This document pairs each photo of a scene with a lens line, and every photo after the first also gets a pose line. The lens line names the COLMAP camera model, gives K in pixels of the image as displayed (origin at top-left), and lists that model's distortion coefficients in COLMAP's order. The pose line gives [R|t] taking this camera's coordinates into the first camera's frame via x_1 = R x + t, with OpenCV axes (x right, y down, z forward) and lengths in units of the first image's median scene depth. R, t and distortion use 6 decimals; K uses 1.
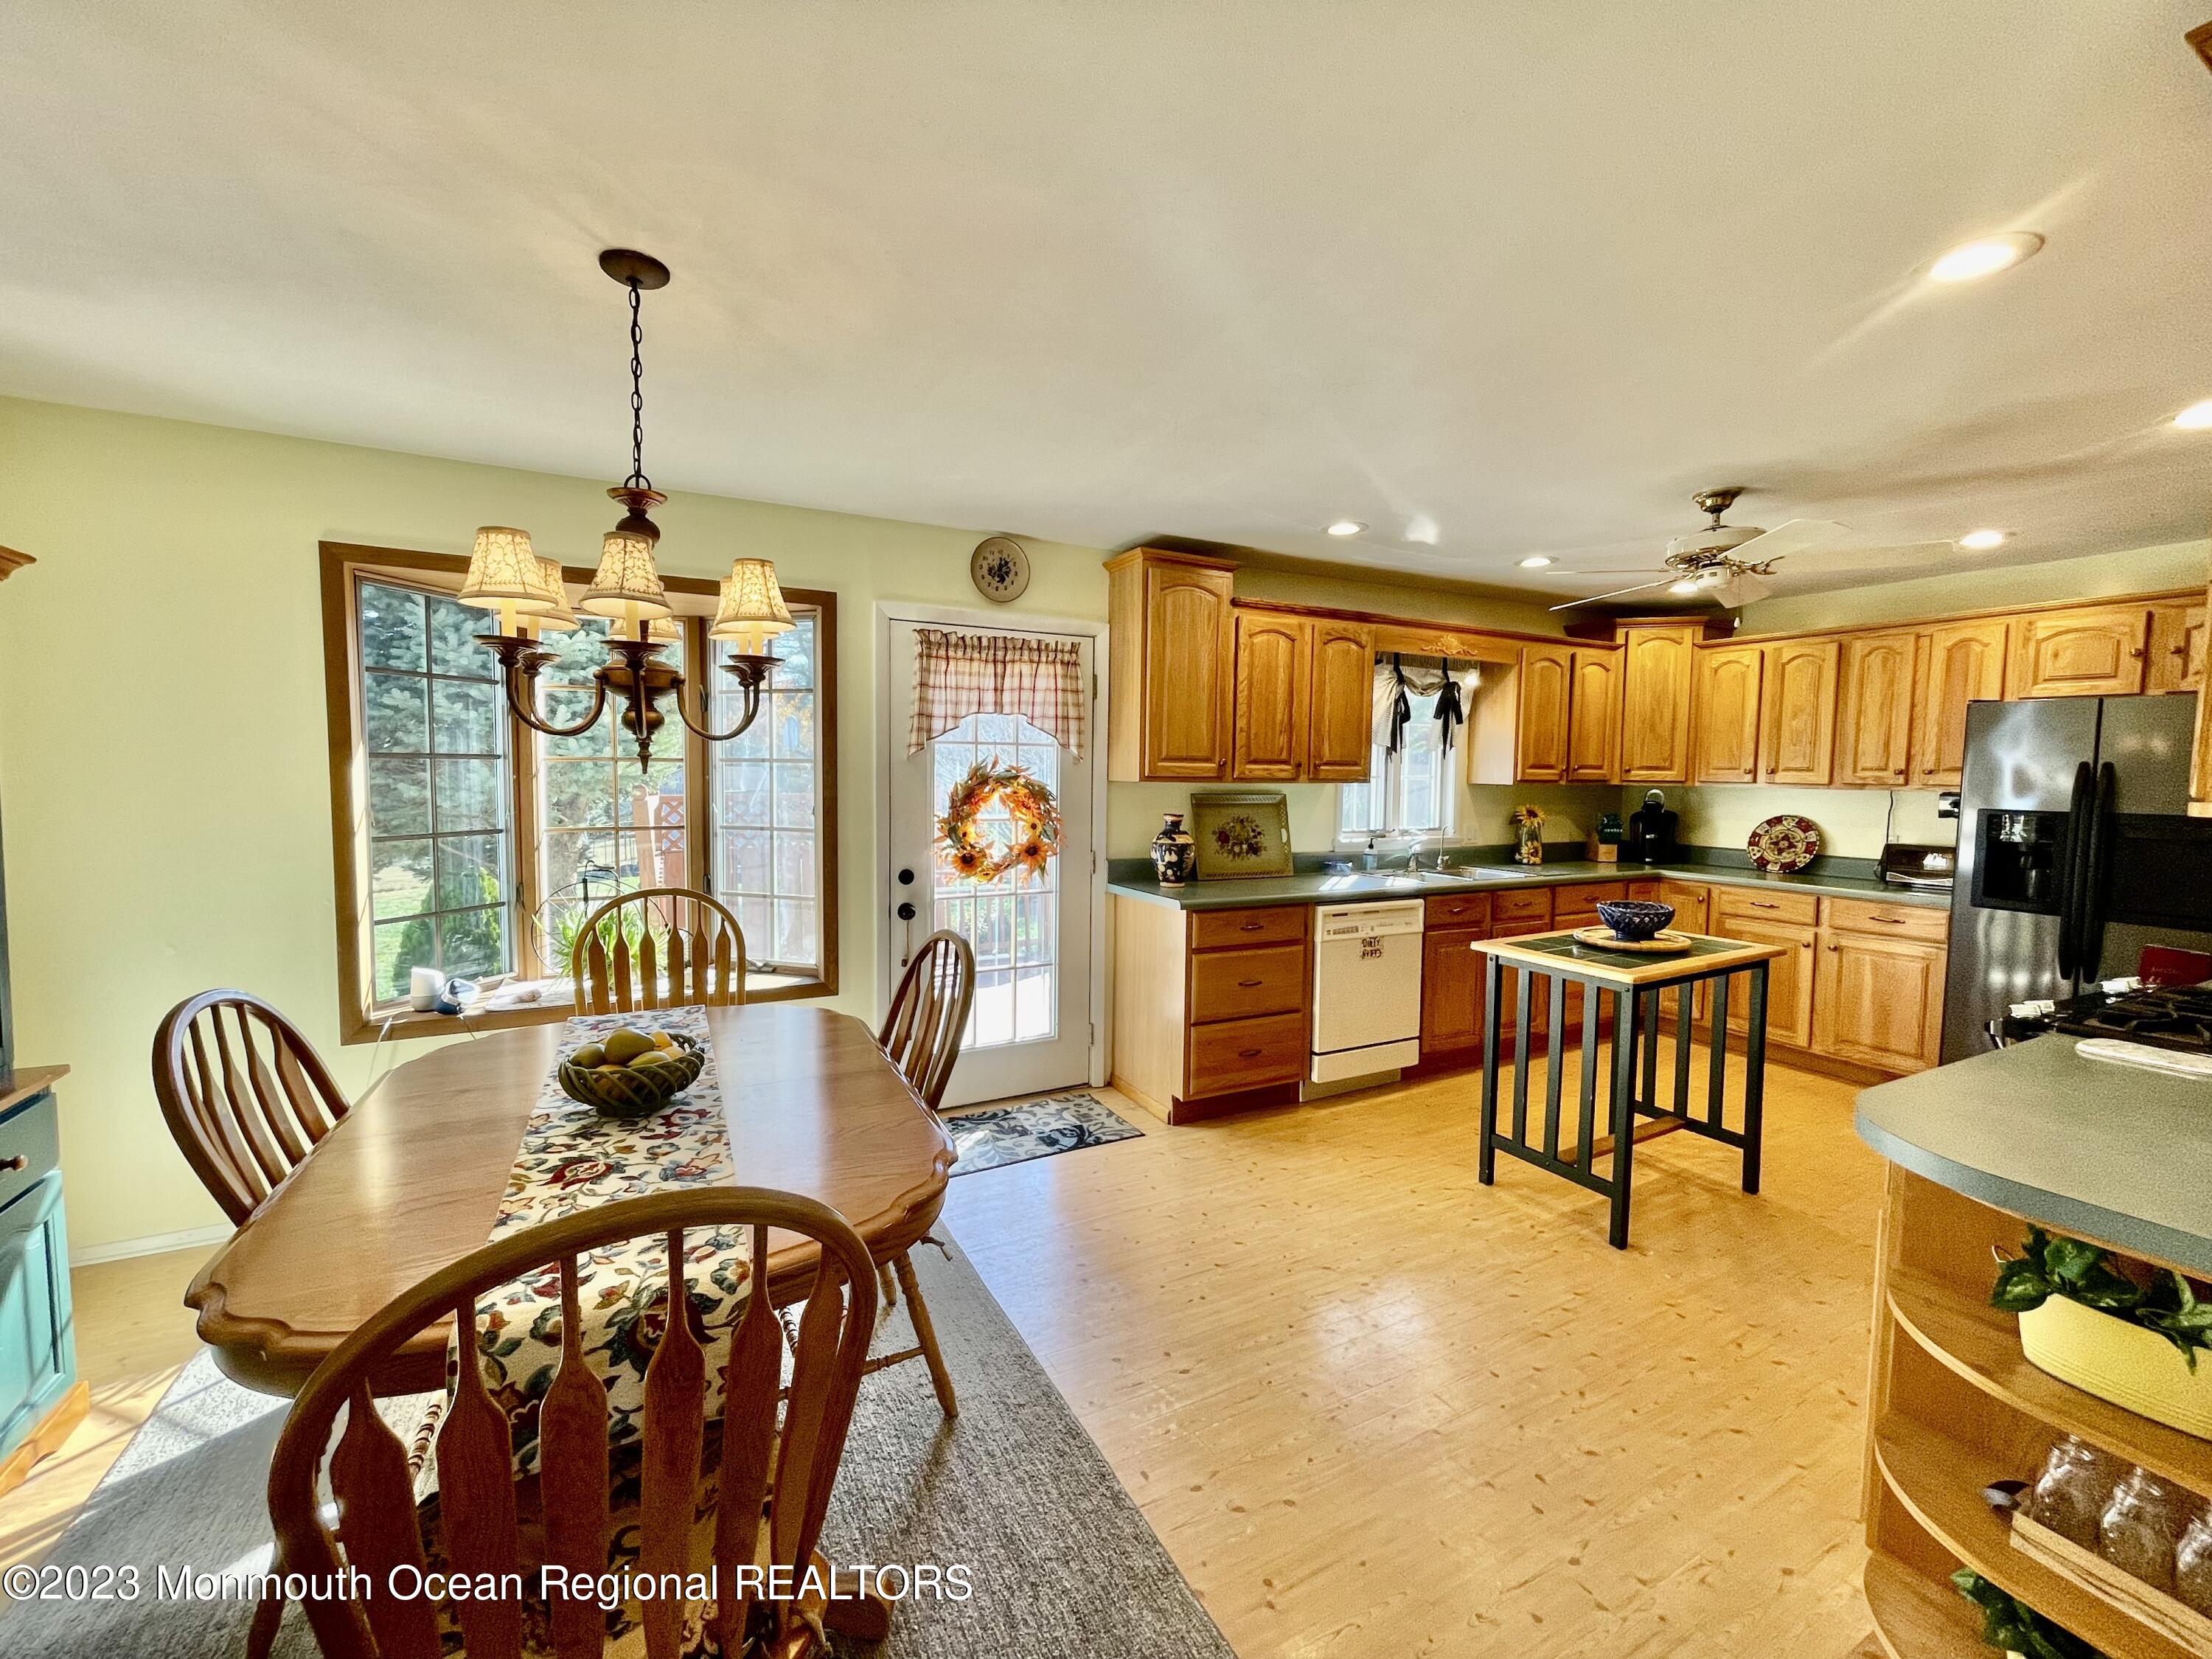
lens RADIAL K [[883.9, 0, 1101.2], [0, 883.9, 826.1], [0, 0, 1]] dist [0.000100, -0.000196]
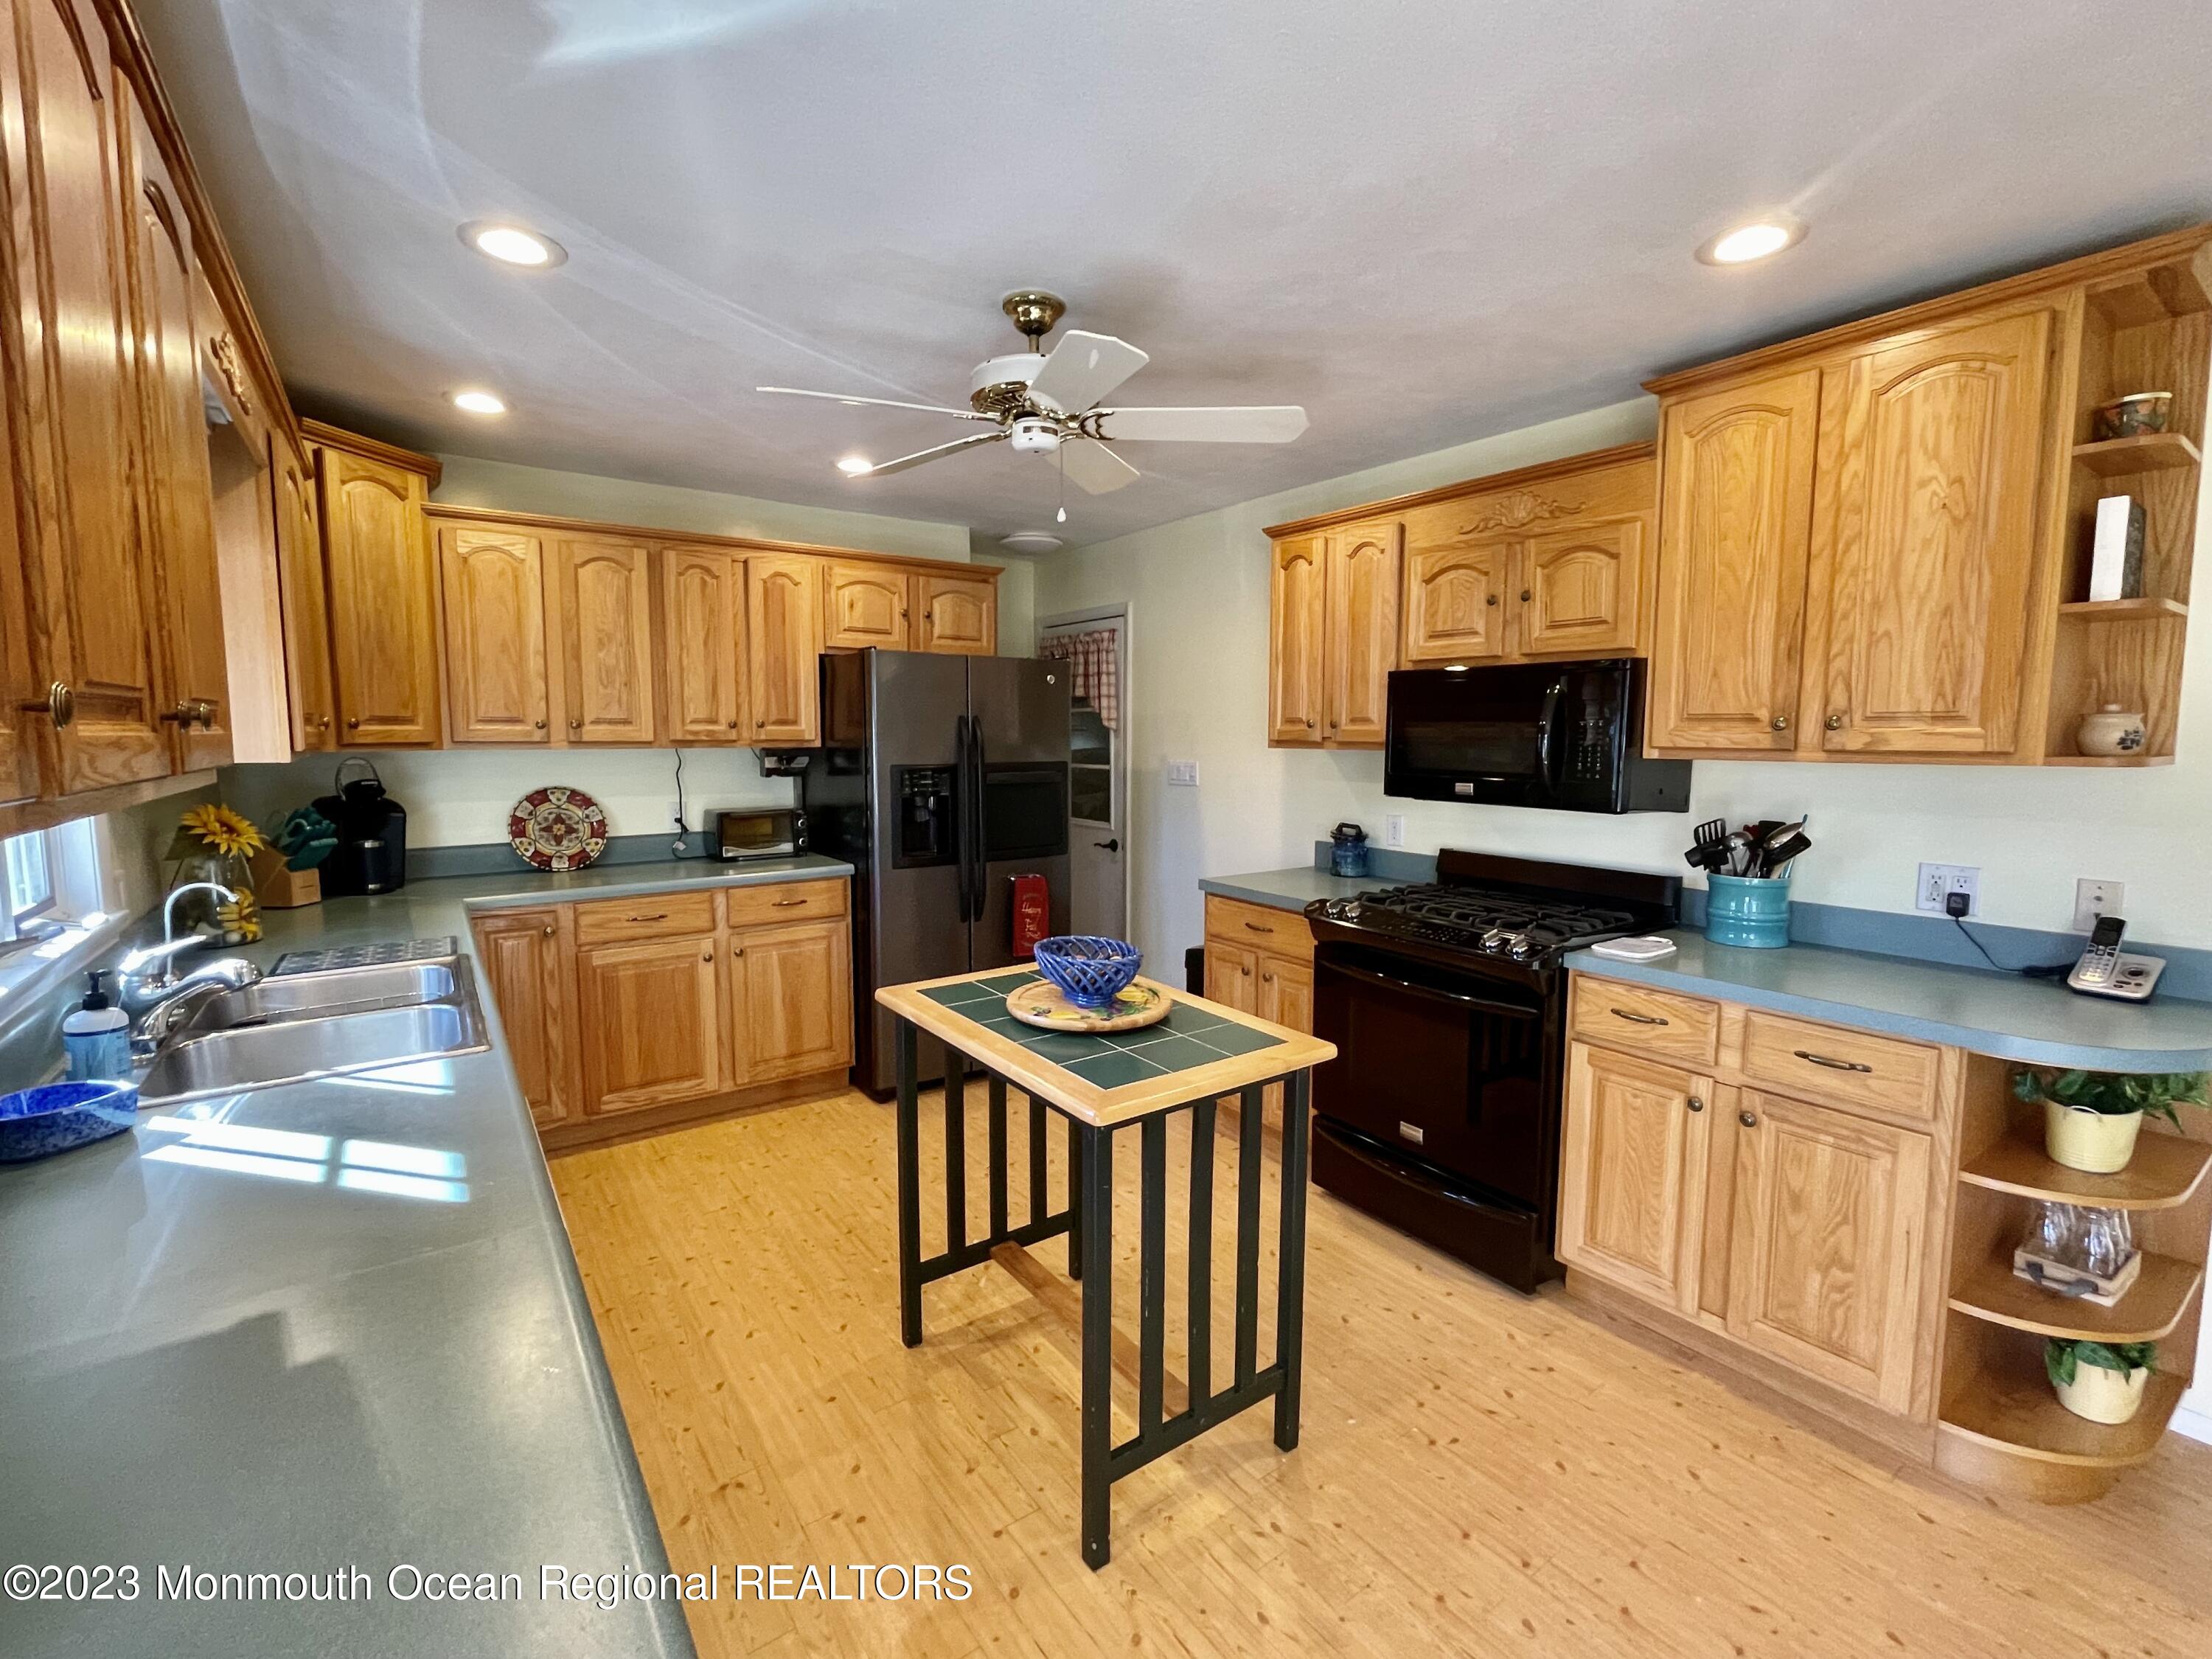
lens RADIAL K [[970.1, 0, 1103.8], [0, 970.1, 822.6], [0, 0, 1]] dist [-0.003046, -0.000208]
pose [[-0.132714, -0.108538, 0.985194, -0.054605], [0.060394, 0.991254, 0.117341, -0.071257], [-0.989313, 0.075073, -0.124998, 0.987133]]
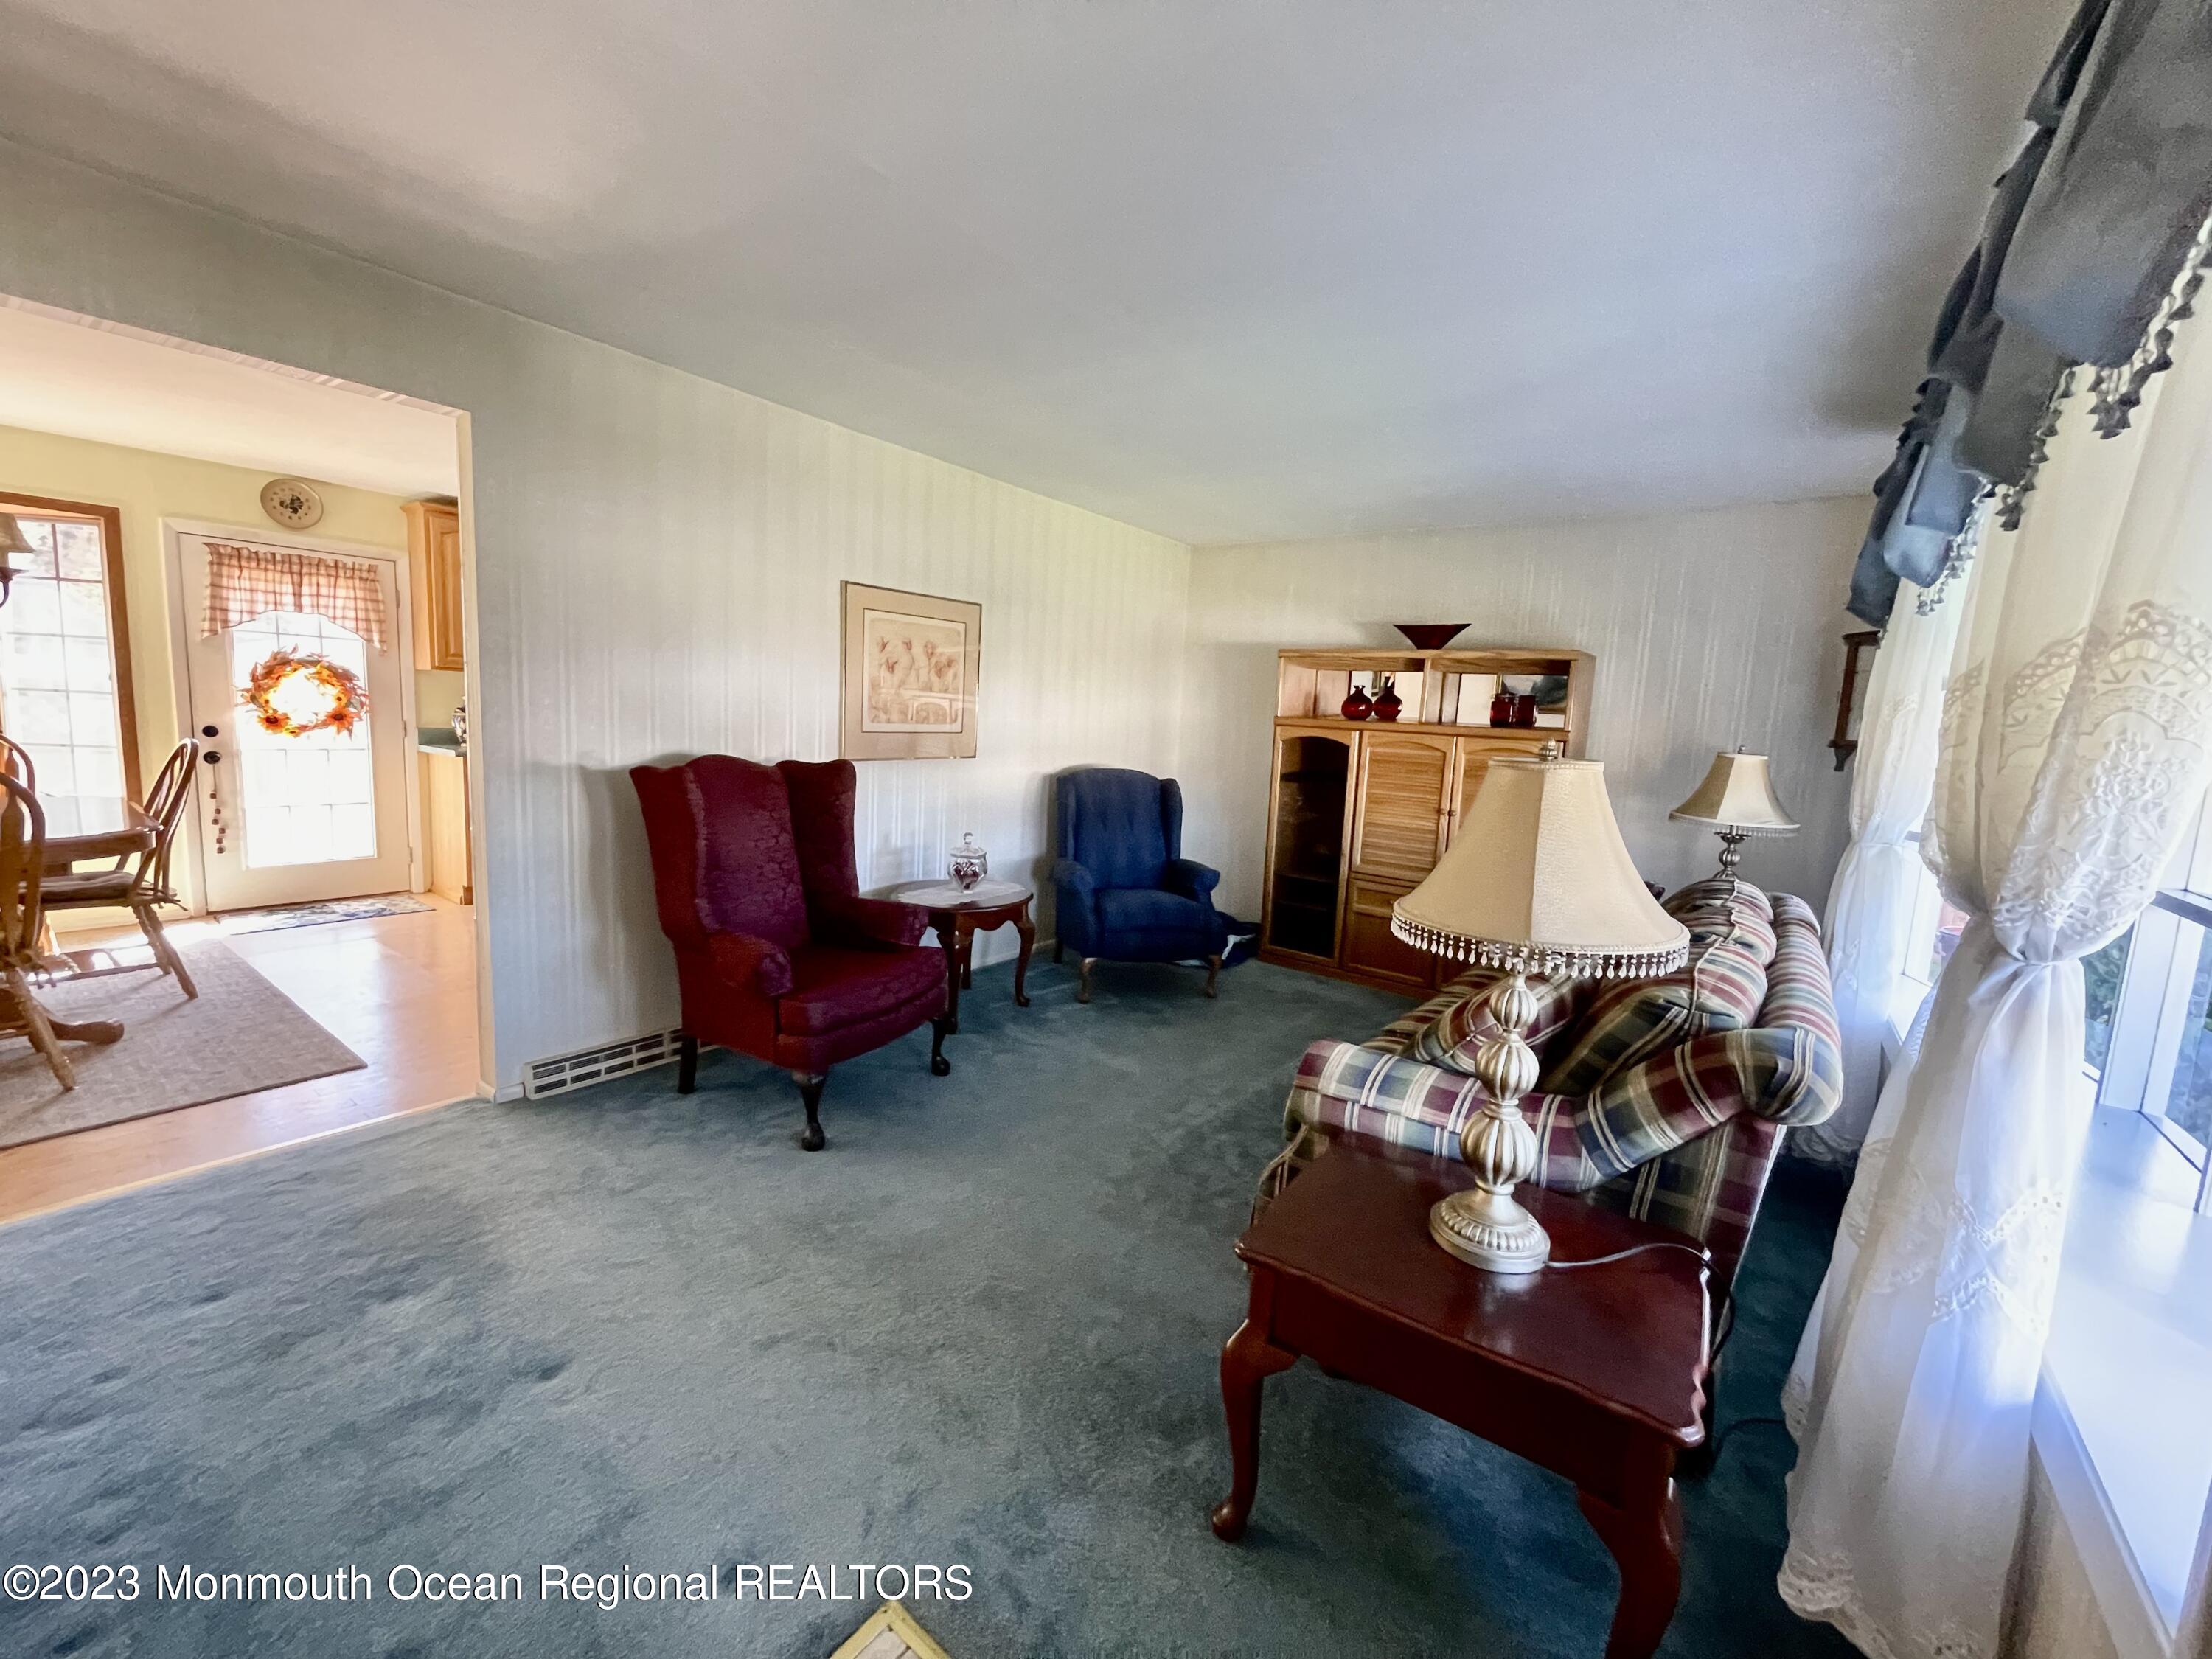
lens RADIAL K [[883.9, 0, 1108.9], [0, 883.9, 828.6], [0, 0, 1]] dist [0.000100, -0.000196]
pose [[0.895841, -0.018656, 0.443983, 0.381606], [-0.020502, 0.996319, 0.083233, 0.062194], [-0.443902, -0.083666, 0.892161, -0.766201]]
